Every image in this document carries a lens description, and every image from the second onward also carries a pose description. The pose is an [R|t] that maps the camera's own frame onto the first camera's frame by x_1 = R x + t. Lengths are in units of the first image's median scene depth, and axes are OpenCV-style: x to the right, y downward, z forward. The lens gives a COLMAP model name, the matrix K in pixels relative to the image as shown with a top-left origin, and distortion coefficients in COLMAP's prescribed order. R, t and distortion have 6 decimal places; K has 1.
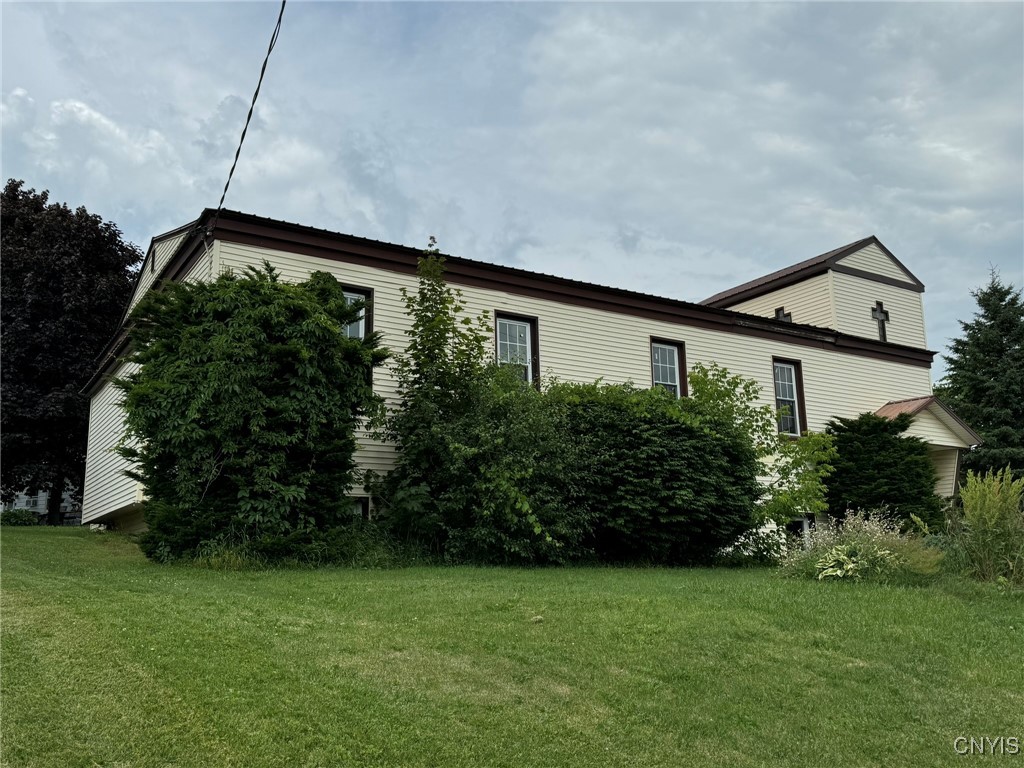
lens RADIAL K [[875.0, 0, 511.3], [0, 875.0, 385.2], [0, 0, 1]] dist [0.001109, -0.000001]
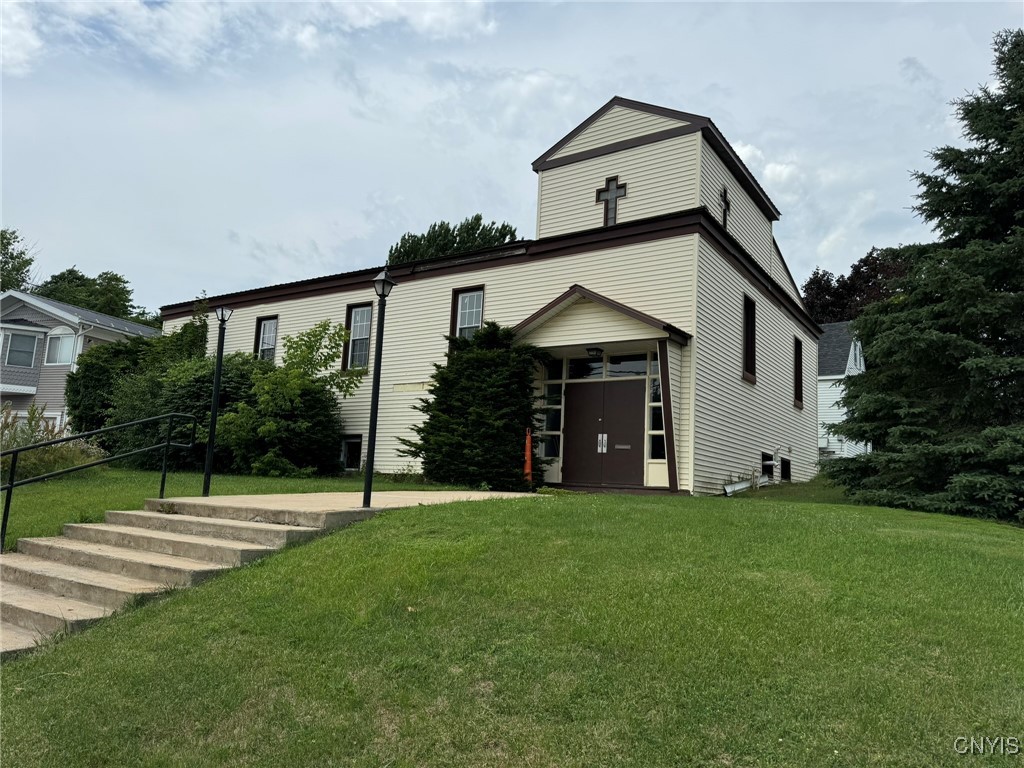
lens RADIAL K [[727.9, 0, 511.1], [0, 727.9, 383.3], [0, 0, 1]] dist [0.006350, 0.000171]
pose [[0.388146, -0.093233, -0.916870, 0.996655], [0.134483, 0.989950, -0.043732, 0.113595], [0.911733, -0.106329, 0.396784, 0.625917]]
